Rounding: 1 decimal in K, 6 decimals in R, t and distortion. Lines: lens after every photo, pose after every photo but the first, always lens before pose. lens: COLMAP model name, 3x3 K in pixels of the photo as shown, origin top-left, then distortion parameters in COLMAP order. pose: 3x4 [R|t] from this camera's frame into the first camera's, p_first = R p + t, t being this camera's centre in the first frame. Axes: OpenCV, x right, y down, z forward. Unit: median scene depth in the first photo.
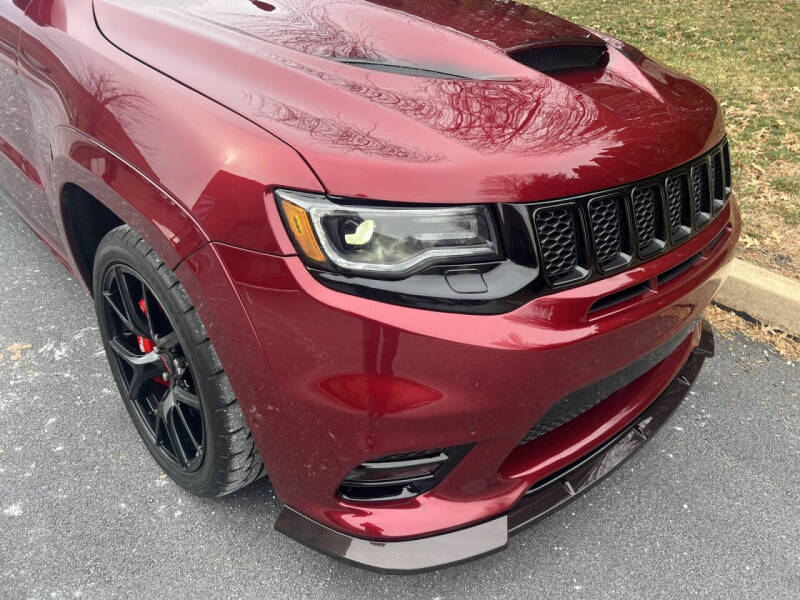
lens RADIAL K [[605.8, 0, 405.9], [0, 605.8, 301.4], [0, 0, 1]] dist [0.070642, -0.078348]
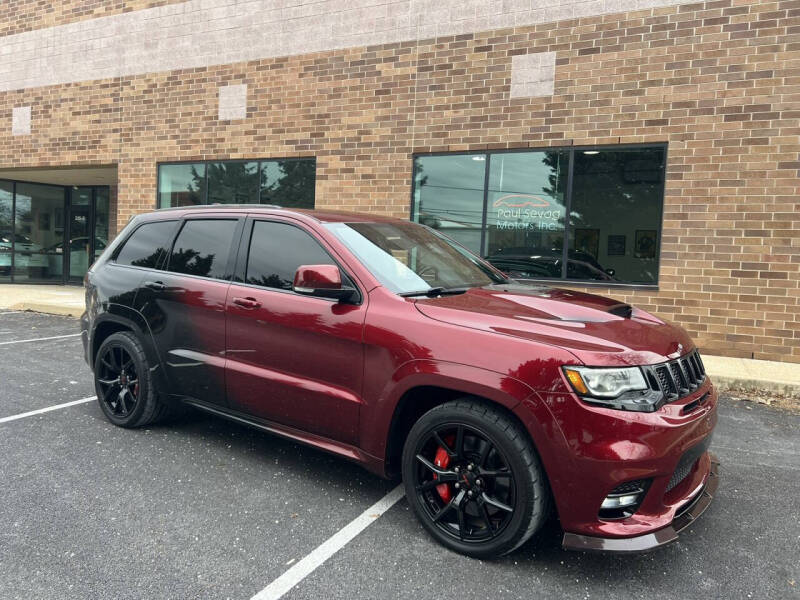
lens RADIAL K [[605.8, 0, 405.9], [0, 605.8, 301.4], [0, 0, 1]] dist [0.070642, -0.078348]
pose [[0.984948, -0.073342, 0.156518, -0.800284], [0.131983, 0.903829, -0.407029, 0.333780], [-0.111613, 0.421561, 0.899905, -0.844528]]
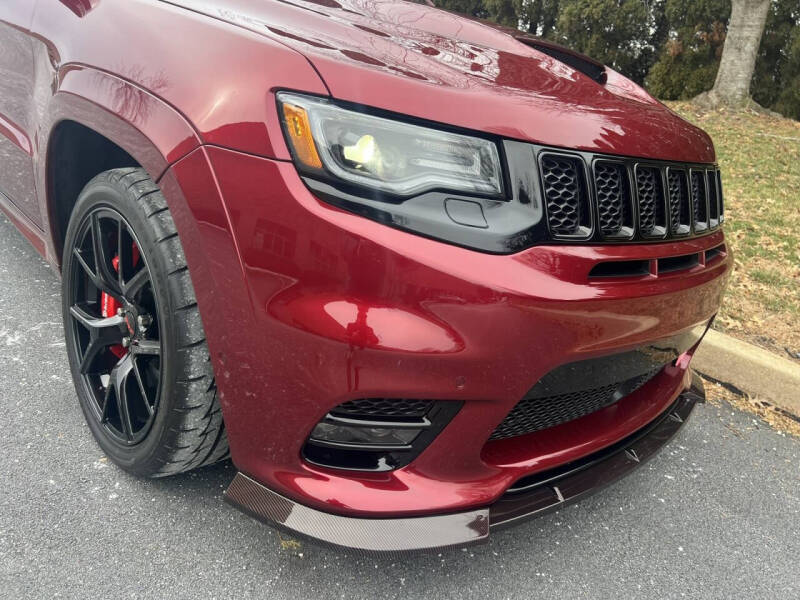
lens RADIAL K [[606.7, 0, 395.9], [0, 606.7, 299.0], [0, 0, 1]] dist [0.067852, -0.074440]
pose [[0.995694, 0.090587, 0.019679, -0.011513], [-0.085114, 0.977481, -0.193099, 0.202991], [-0.036728, 0.190592, 0.980982, 0.067924]]
